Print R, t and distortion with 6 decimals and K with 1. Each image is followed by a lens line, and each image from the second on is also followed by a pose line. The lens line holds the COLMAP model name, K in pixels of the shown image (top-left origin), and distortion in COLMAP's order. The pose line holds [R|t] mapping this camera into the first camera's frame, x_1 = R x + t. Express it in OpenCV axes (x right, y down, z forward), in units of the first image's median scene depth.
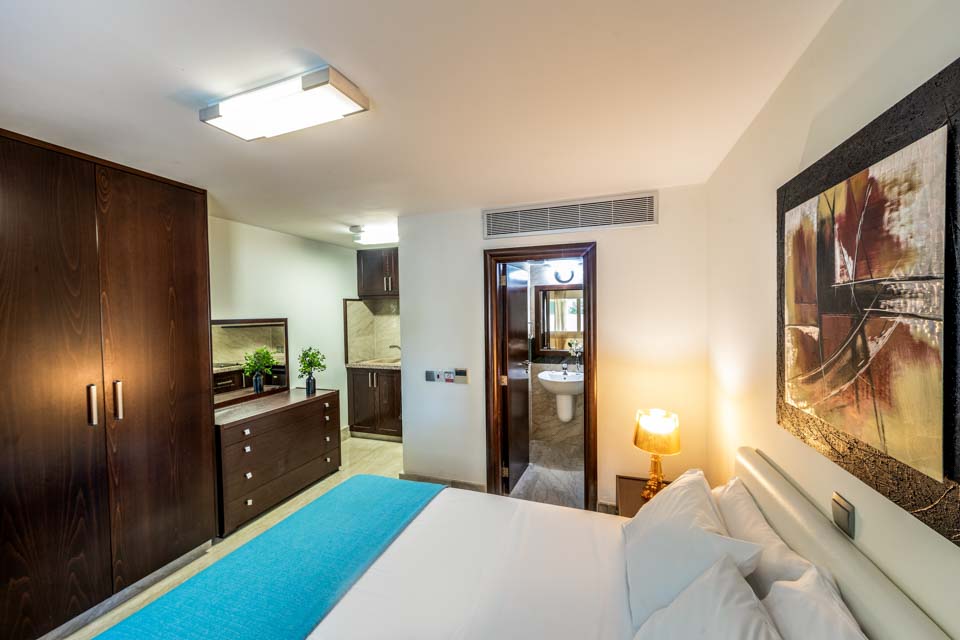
lens RADIAL K [[374.4, 0, 474.7], [0, 374.4, 323.1], [0, 0, 1]] dist [-0.001987, -0.000108]
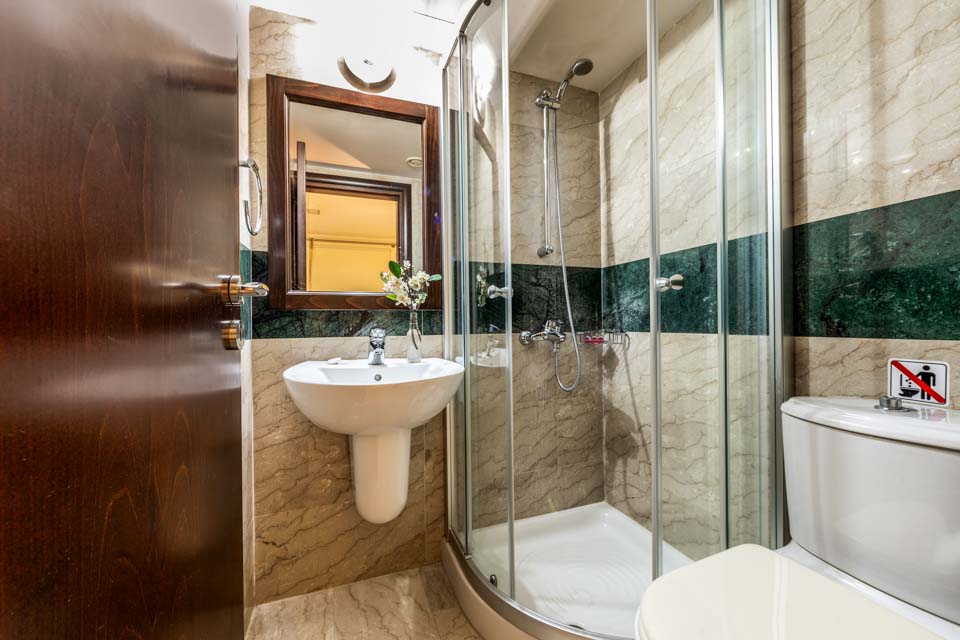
lens RADIAL K [[374.4, 0, 478.6], [0, 374.4, 325.1], [0, 0, 1]] dist [-0.001987, -0.000108]
pose [[0.759719, 0.001506, 0.650250, 0.358801], [0.021251, 0.999406, -0.027144, 0.401927], [-0.649905, 0.034440, 0.759235, 2.486613]]
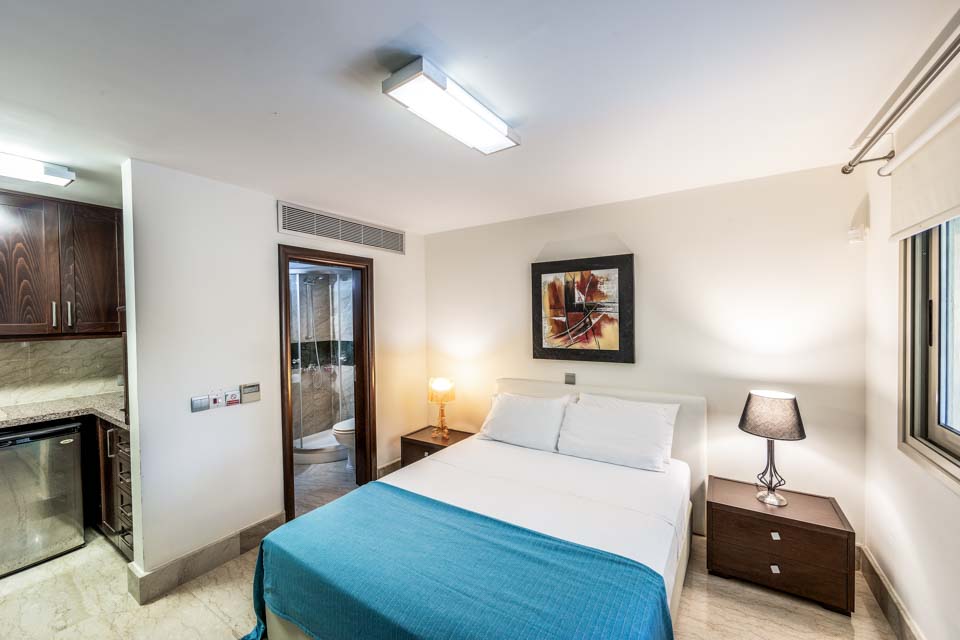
lens RADIAL K [[374.4, 0, 479.0], [0, 374.4, 322.1], [0, 0, 1]] dist [-0.001987, -0.000108]
pose [[0.230382, -0.003386, 0.973094, -1.802269], [0.040255, 0.999171, -0.006054, 0.034334], [-0.972267, 0.040567, 0.230328, 0.840142]]
